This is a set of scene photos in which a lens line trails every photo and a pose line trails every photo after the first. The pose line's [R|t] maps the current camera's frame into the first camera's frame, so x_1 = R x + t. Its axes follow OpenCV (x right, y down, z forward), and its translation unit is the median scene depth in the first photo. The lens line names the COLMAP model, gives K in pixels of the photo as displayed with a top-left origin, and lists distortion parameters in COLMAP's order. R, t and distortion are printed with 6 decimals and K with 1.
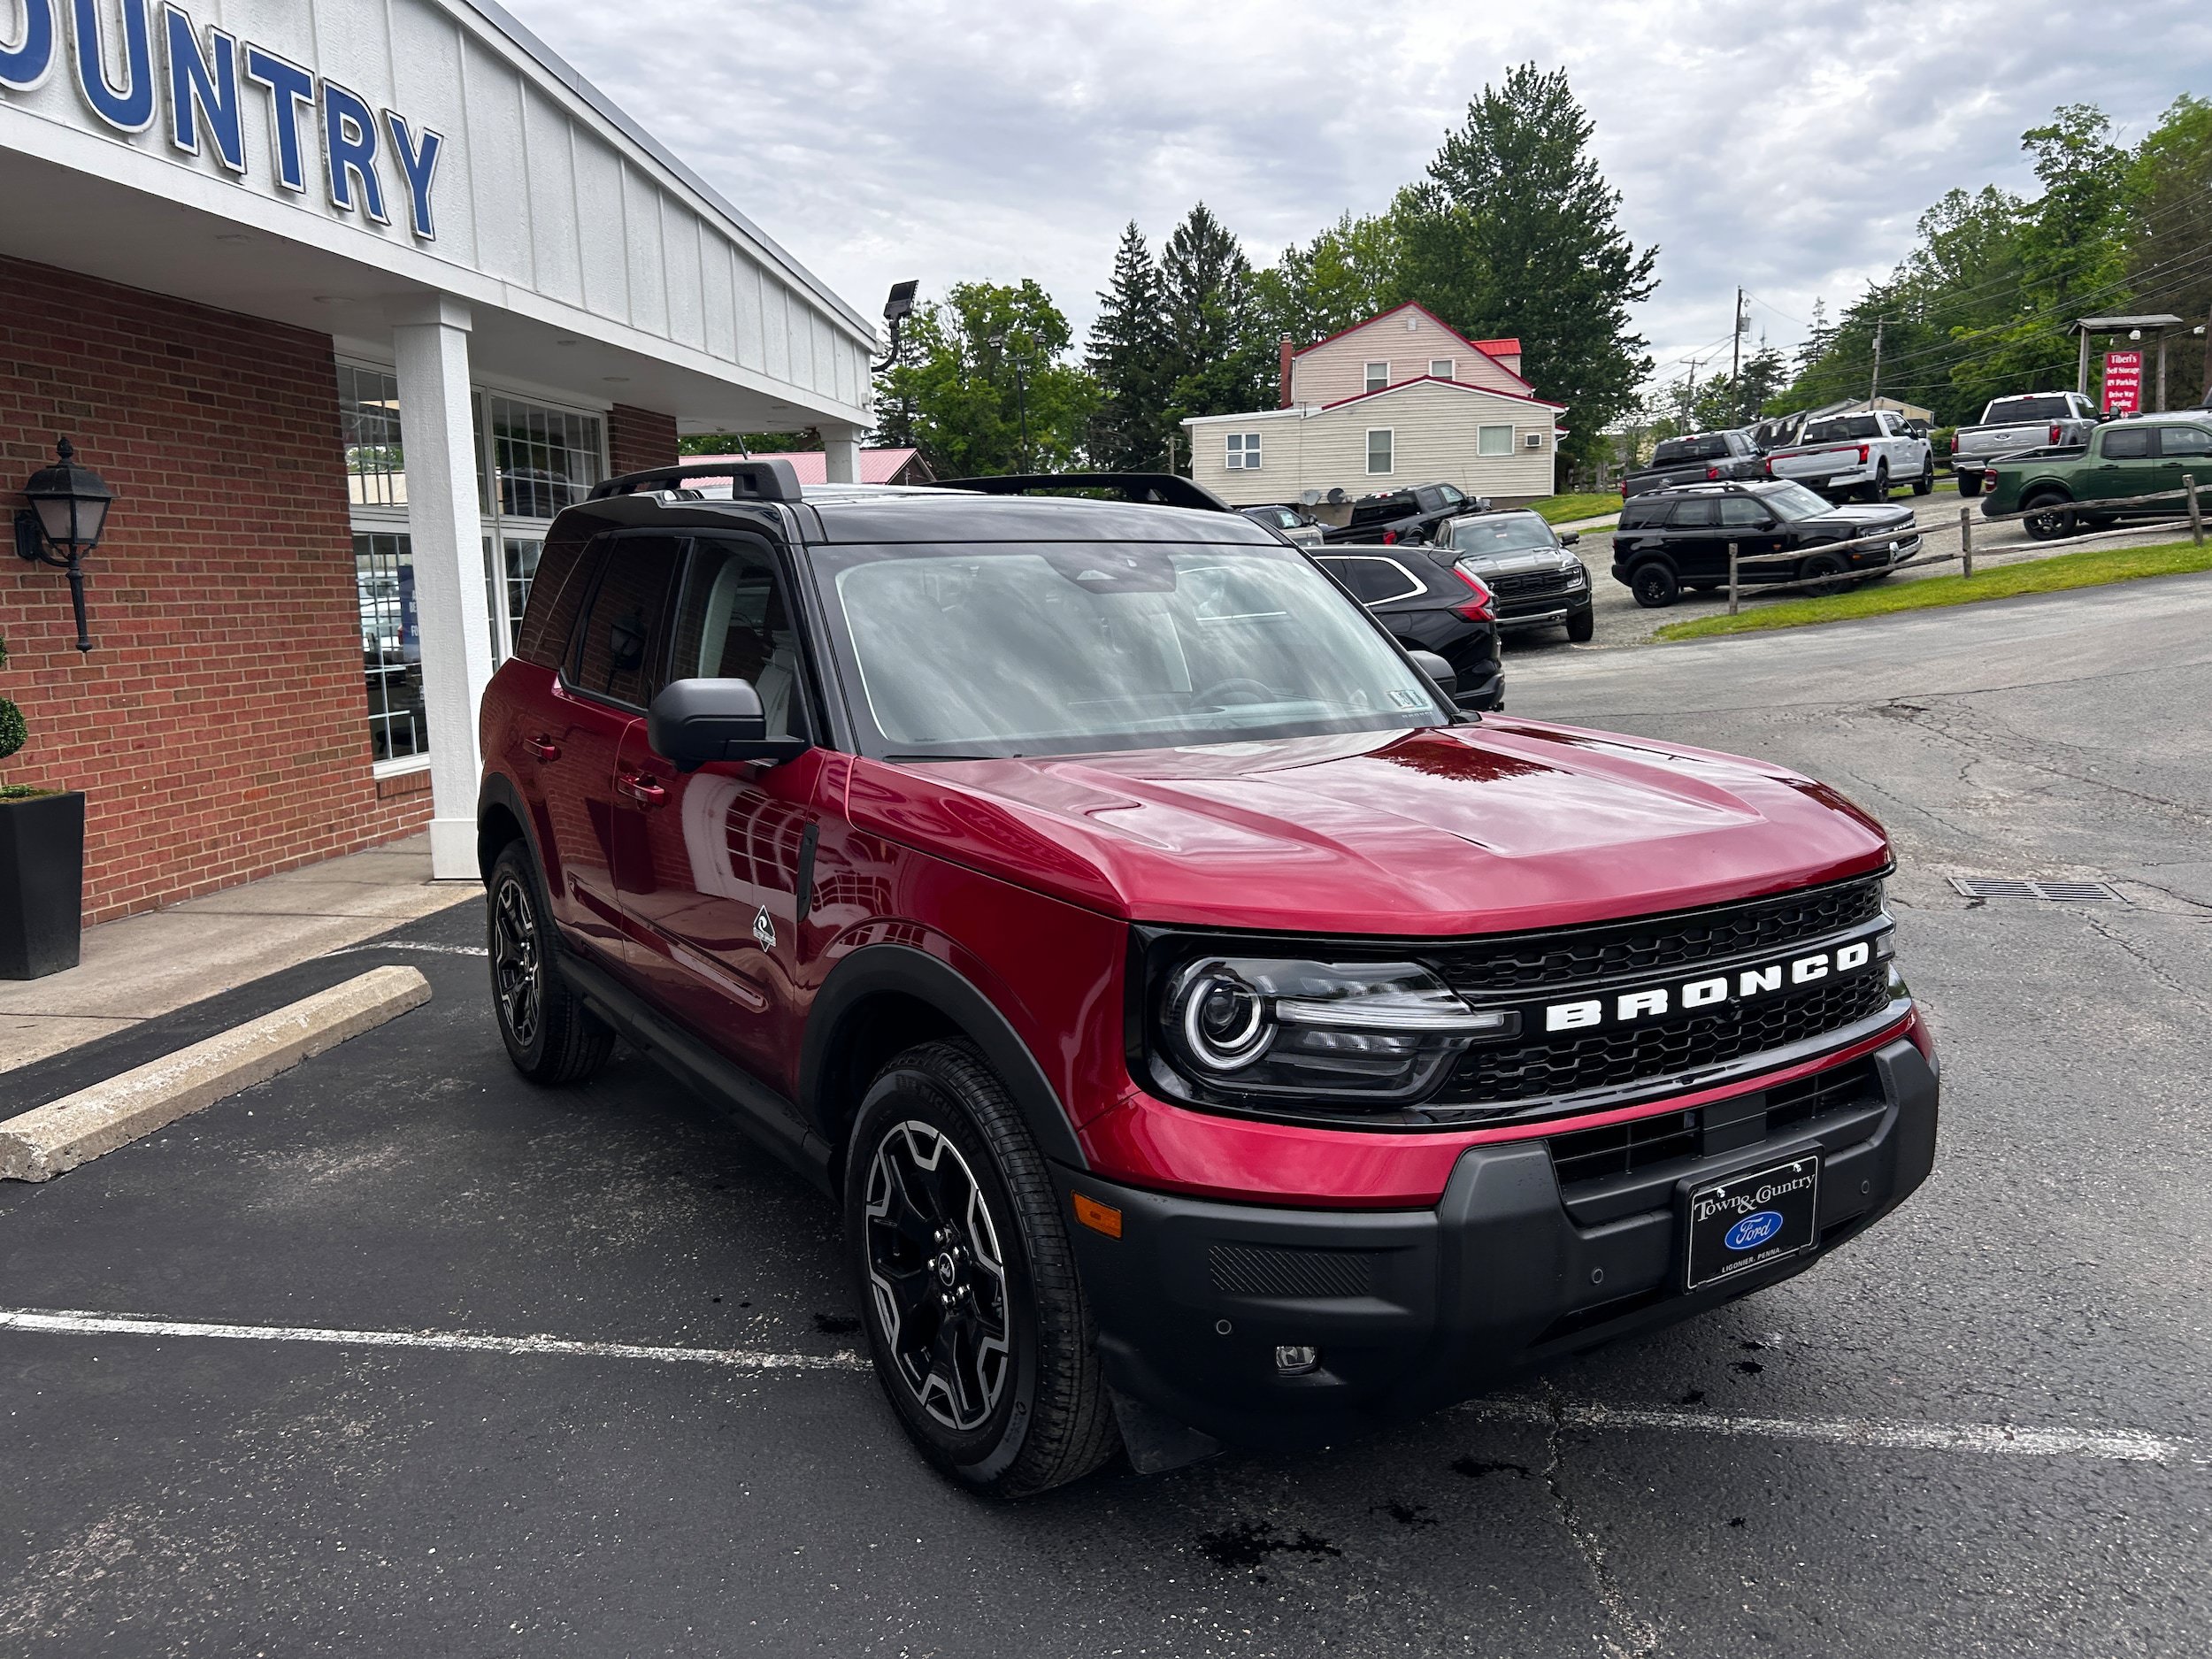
lens RADIAL K [[1666.5, 0, 1096.0], [0, 1666.5, 846.3], [0, 0, 1]] dist [0.044670, -0.046187]
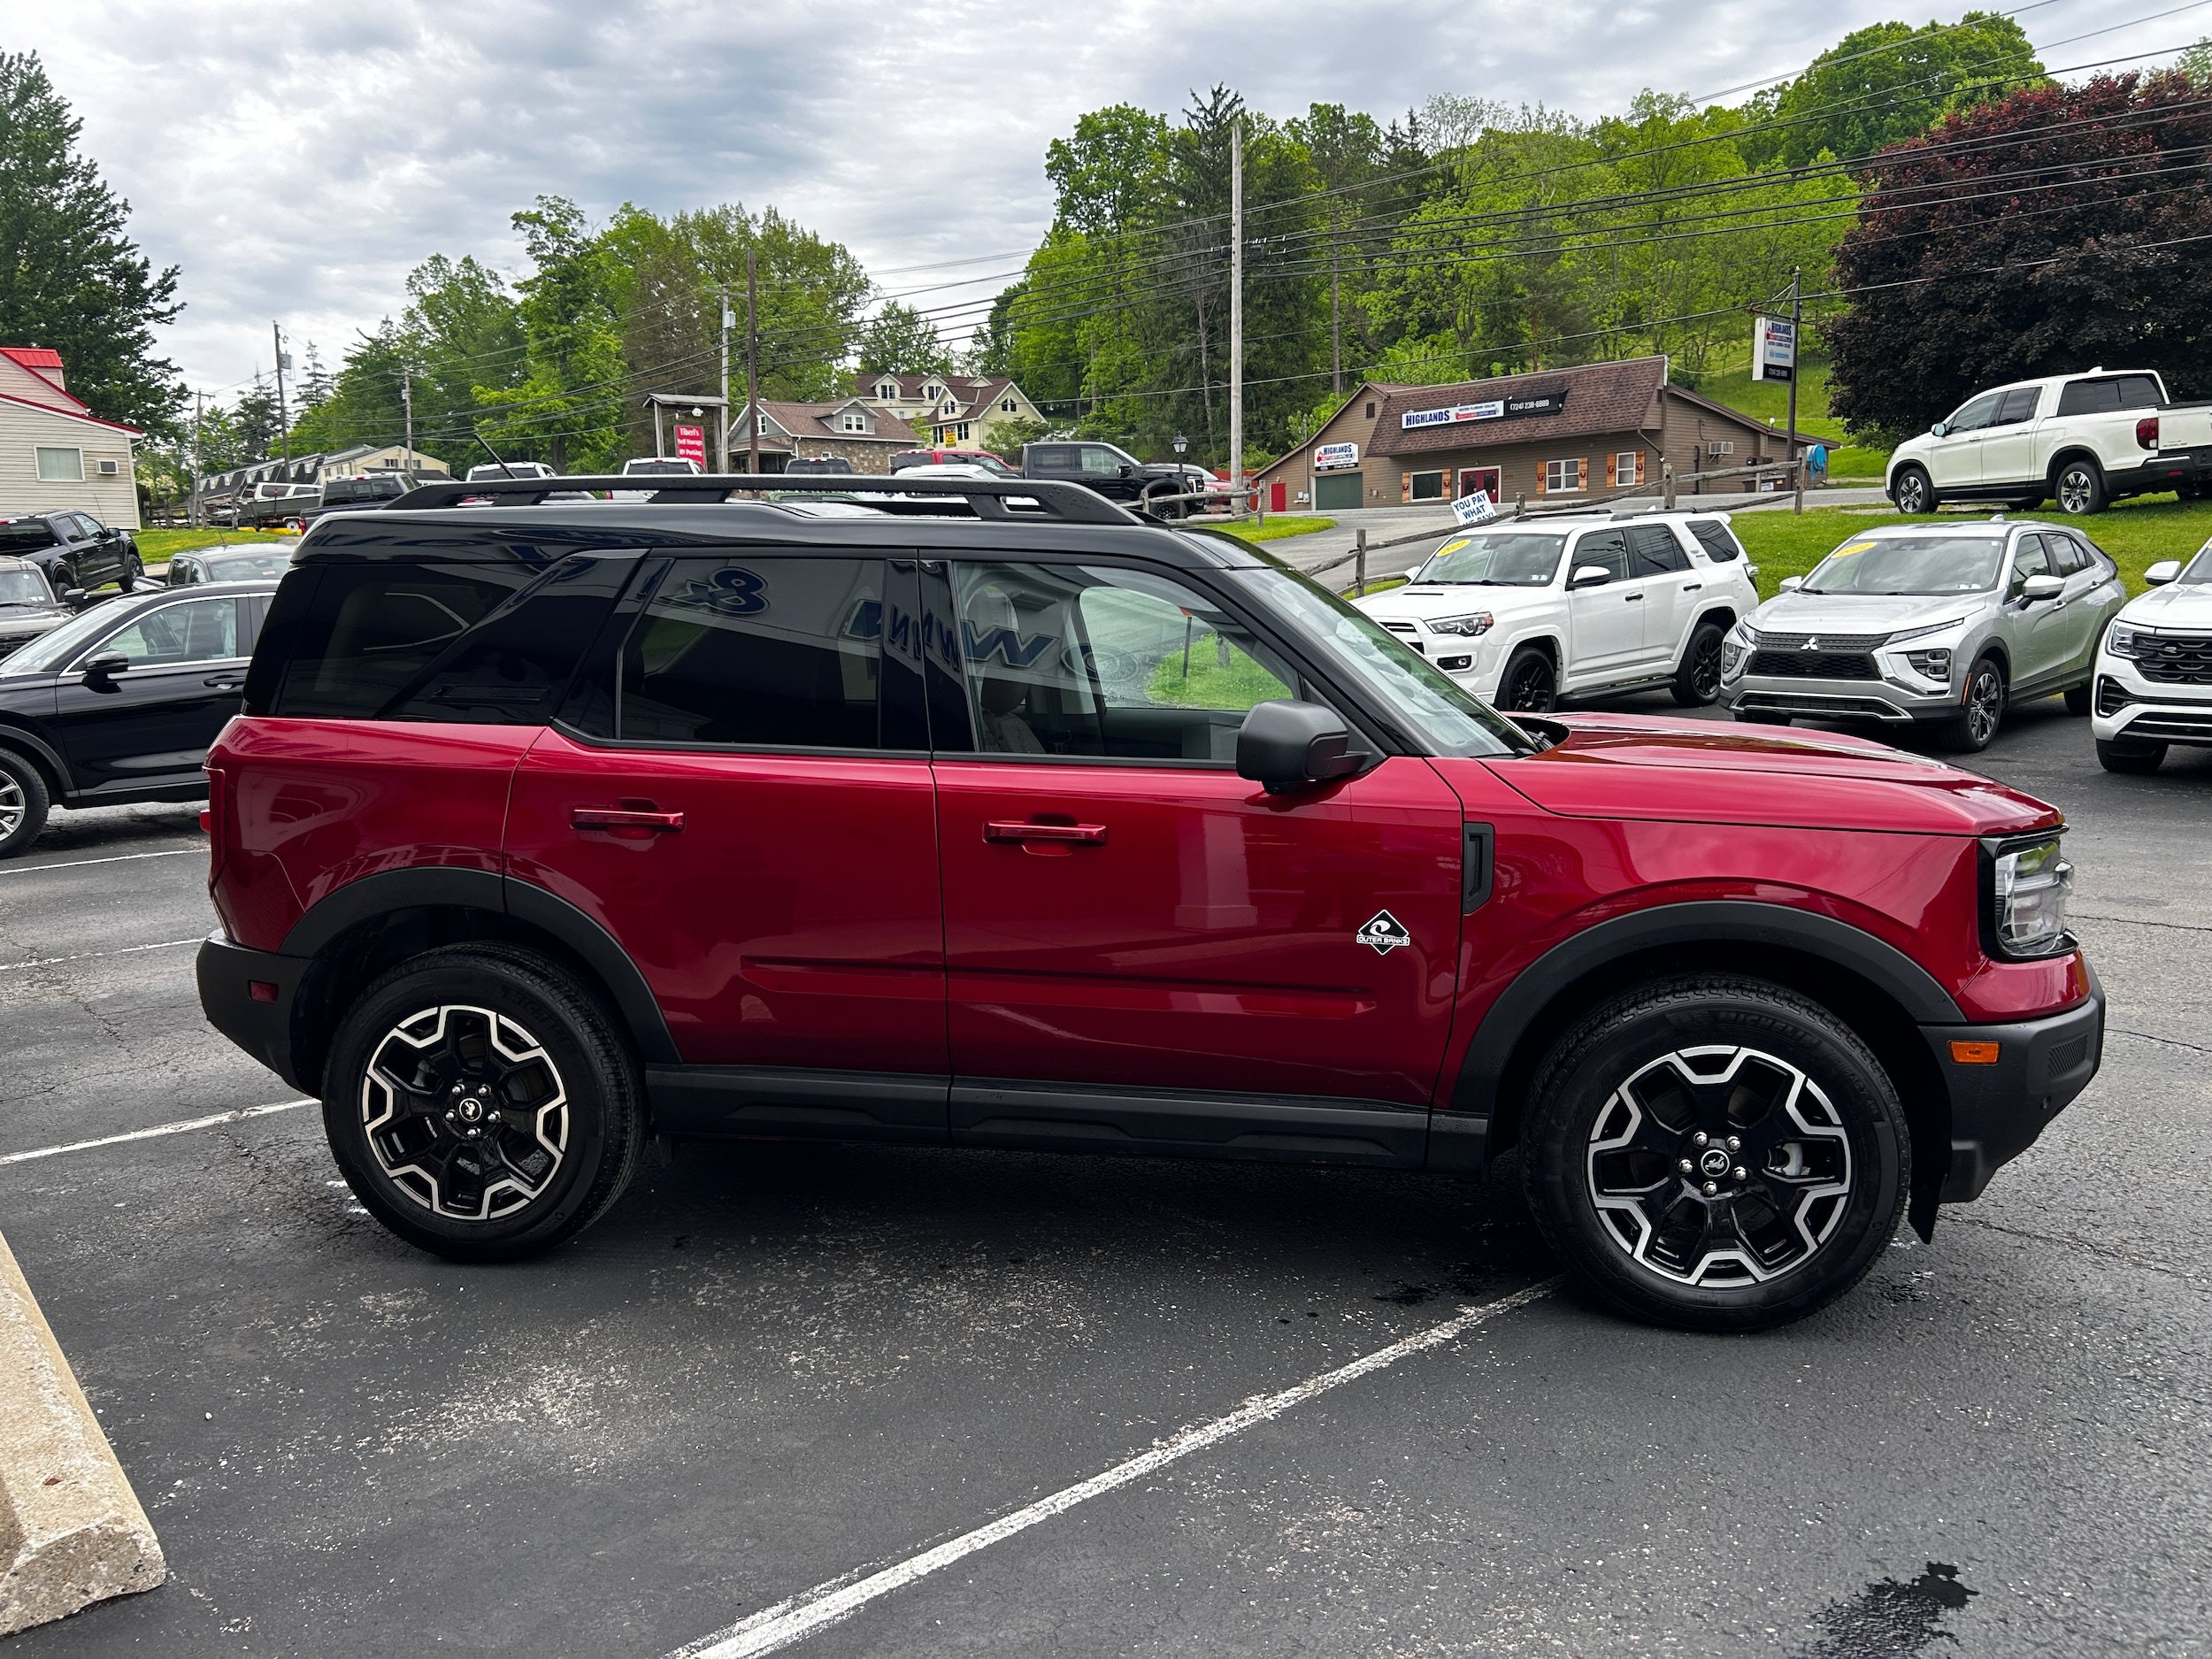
lens RADIAL K [[1654.9, 0, 1110.1], [0, 1654.9, 861.1], [0, 0, 1]] dist [0.046883, -0.054181]
pose [[0.671008, -0.111577, 0.733007, -0.154499], [0.123430, 0.991627, 0.037954, -0.008101], [-0.731105, 0.065008, 0.679161, 0.060000]]
